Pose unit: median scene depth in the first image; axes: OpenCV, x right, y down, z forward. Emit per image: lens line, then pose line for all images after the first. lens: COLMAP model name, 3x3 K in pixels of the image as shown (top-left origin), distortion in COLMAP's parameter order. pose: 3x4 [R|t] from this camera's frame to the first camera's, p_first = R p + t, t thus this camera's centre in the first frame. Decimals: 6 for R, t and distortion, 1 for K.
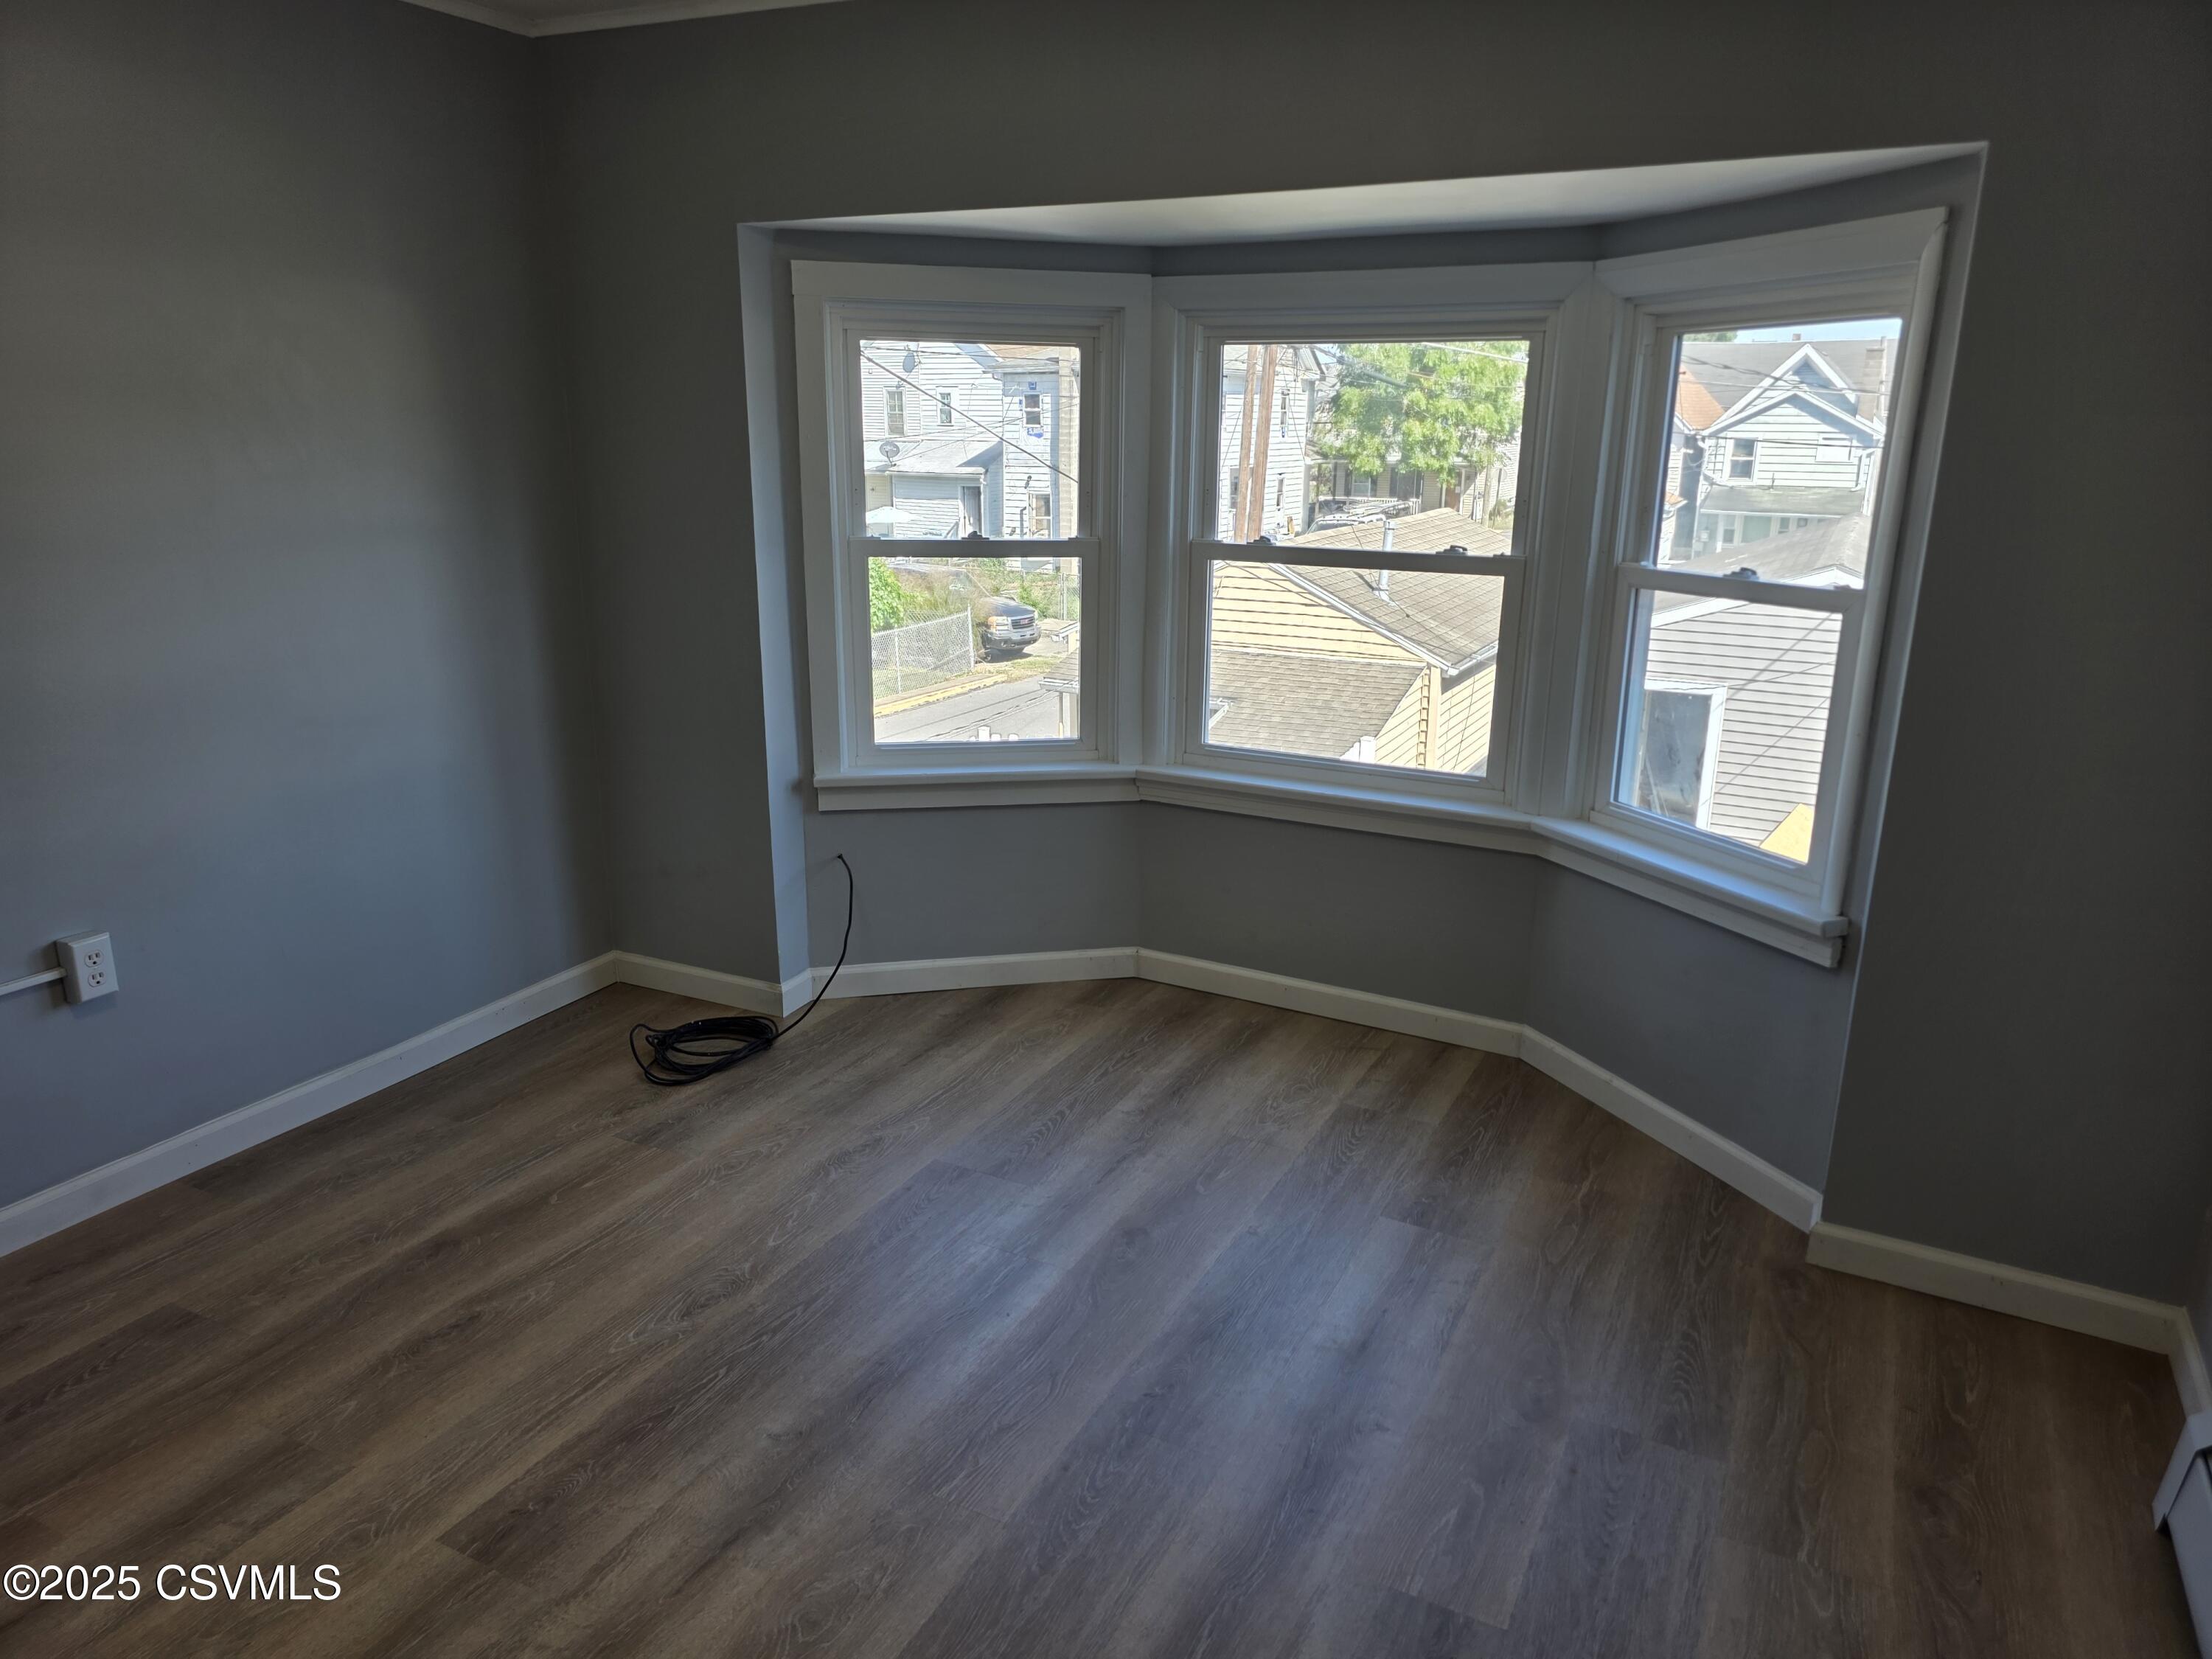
lens RADIAL K [[1476.7, 0, 1096.4], [0, 1476.7, 813.2], [0, 0, 1]] dist [0.061007, -0.052179]
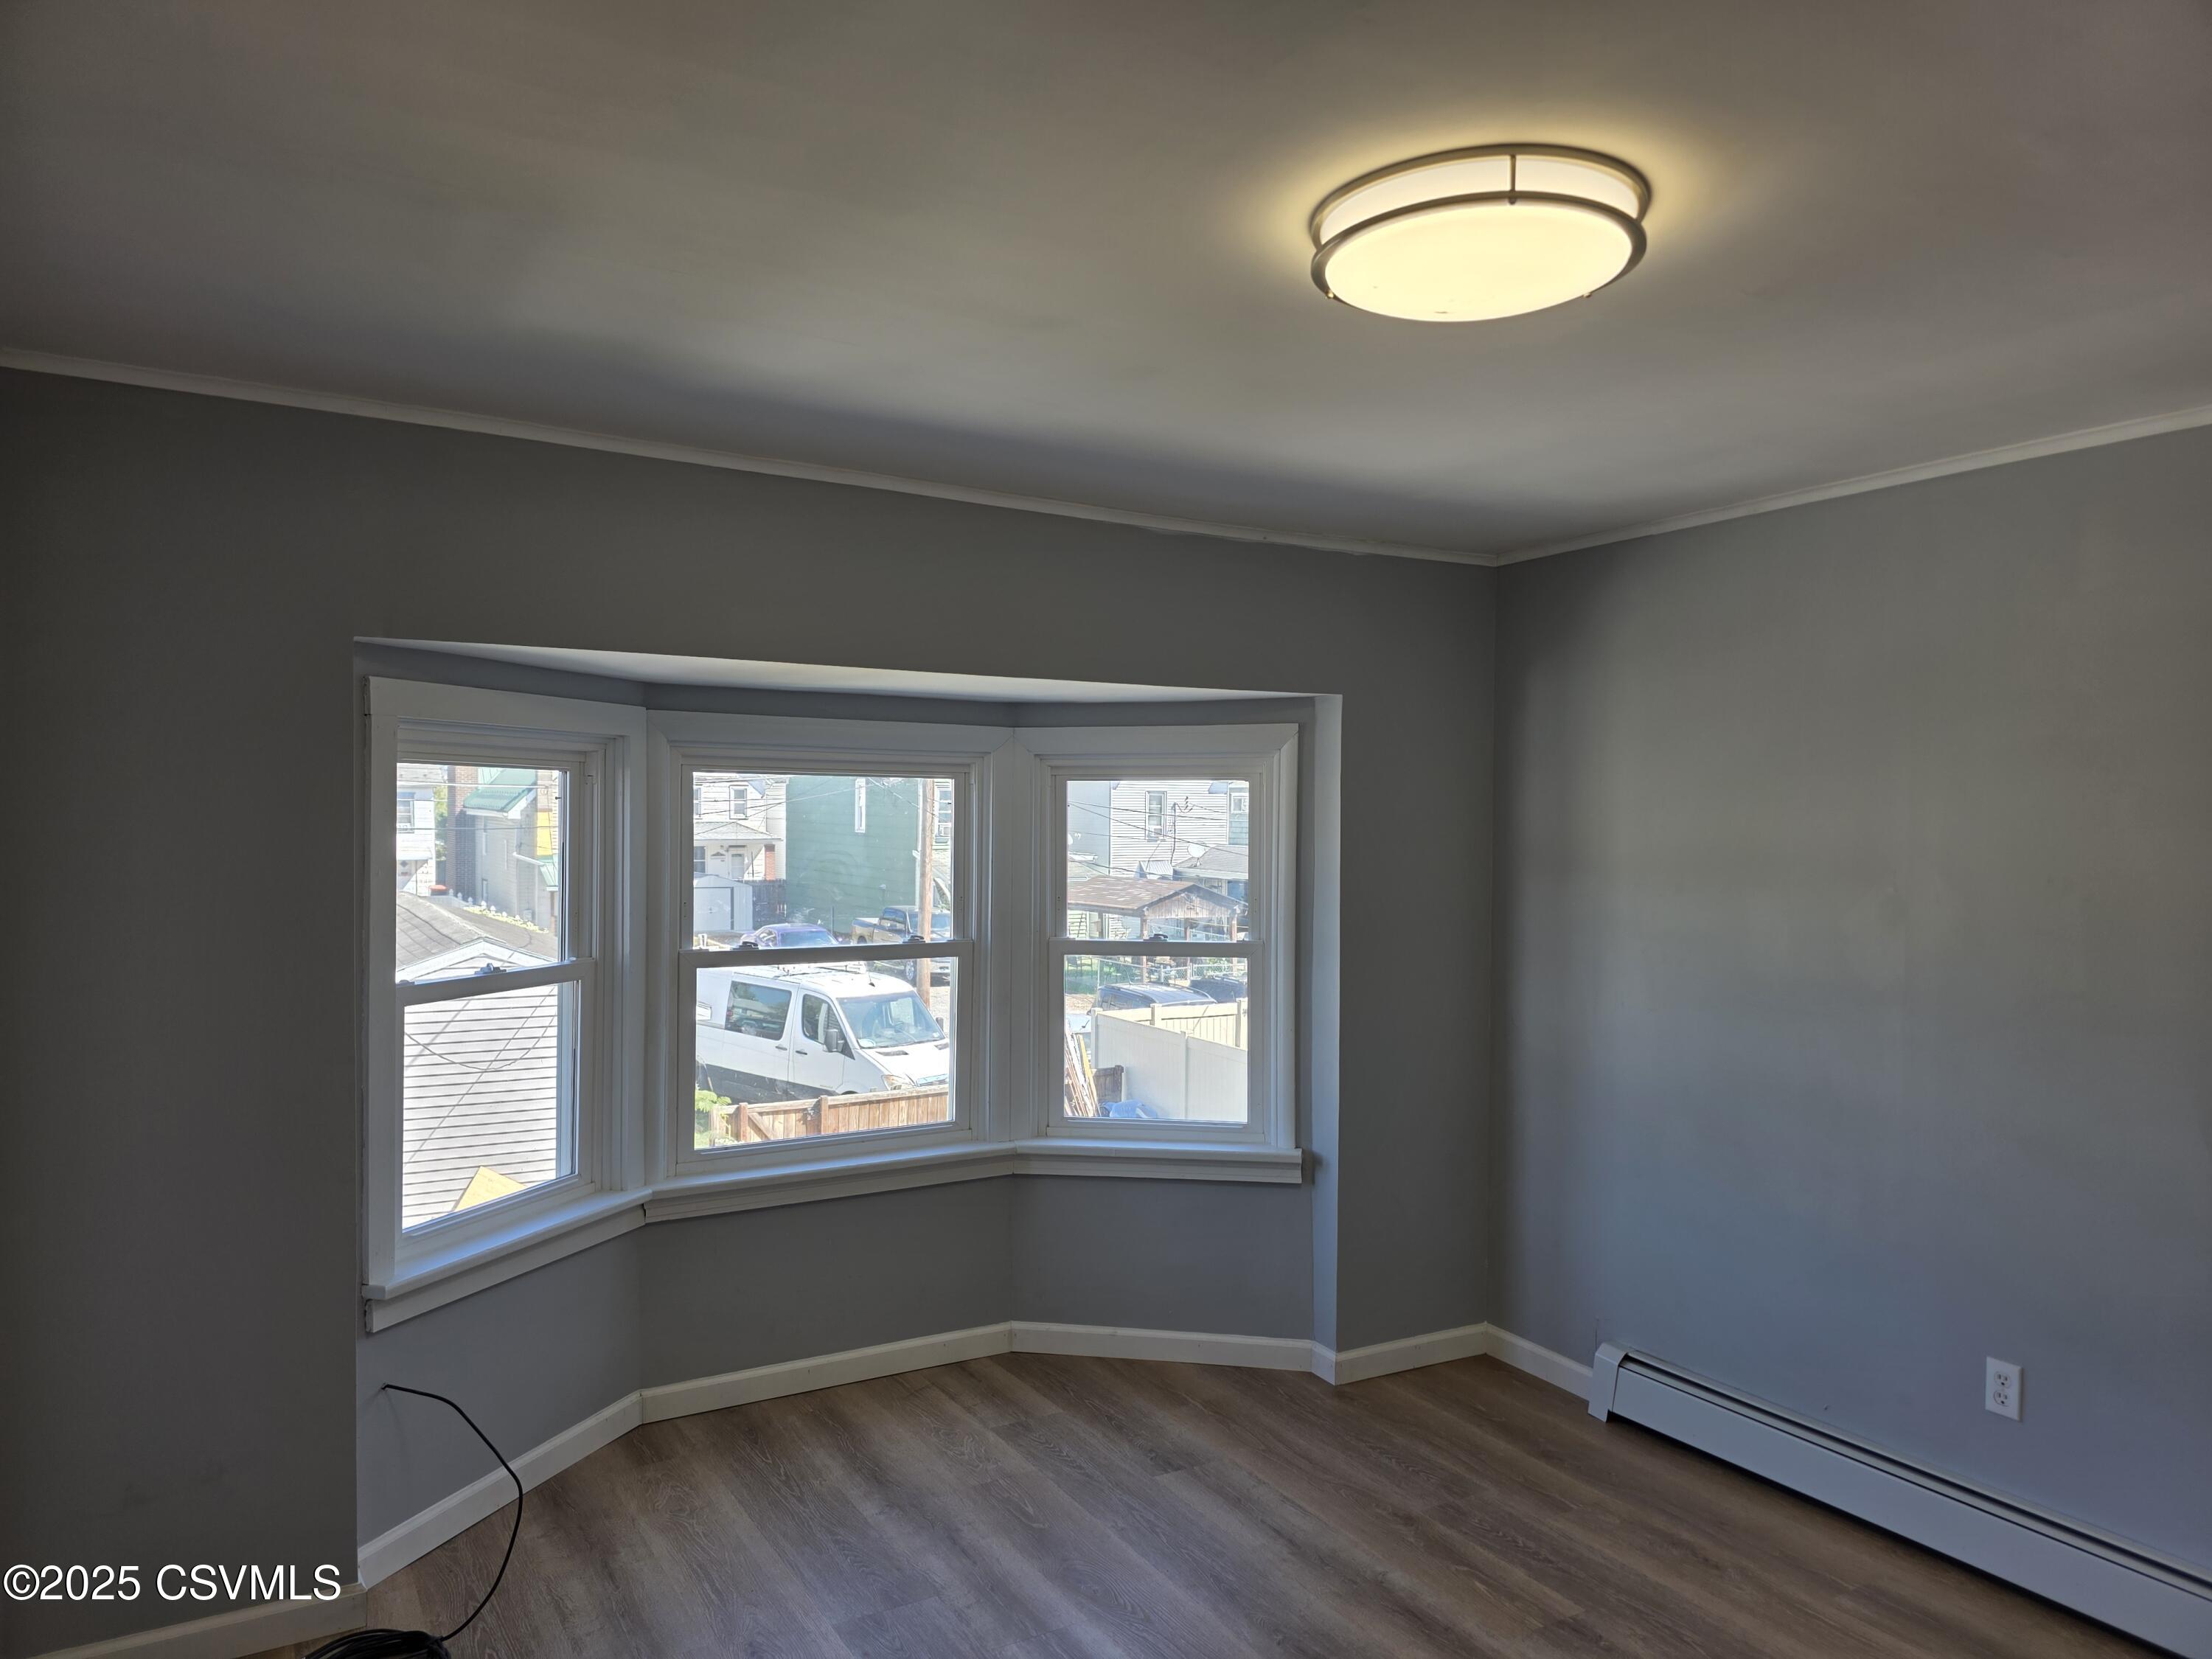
lens RADIAL K [[1476.7, 0, 1100.2], [0, 1476.7, 836.2], [0, 0, 1]] dist [0.061007, -0.052179]
pose [[0.529543, -0.021157, 0.848019, -0.720692], [0.216044, 0.970087, -0.110705, -0.094998], [-0.820310, 0.241832, 0.518274, 0.230572]]
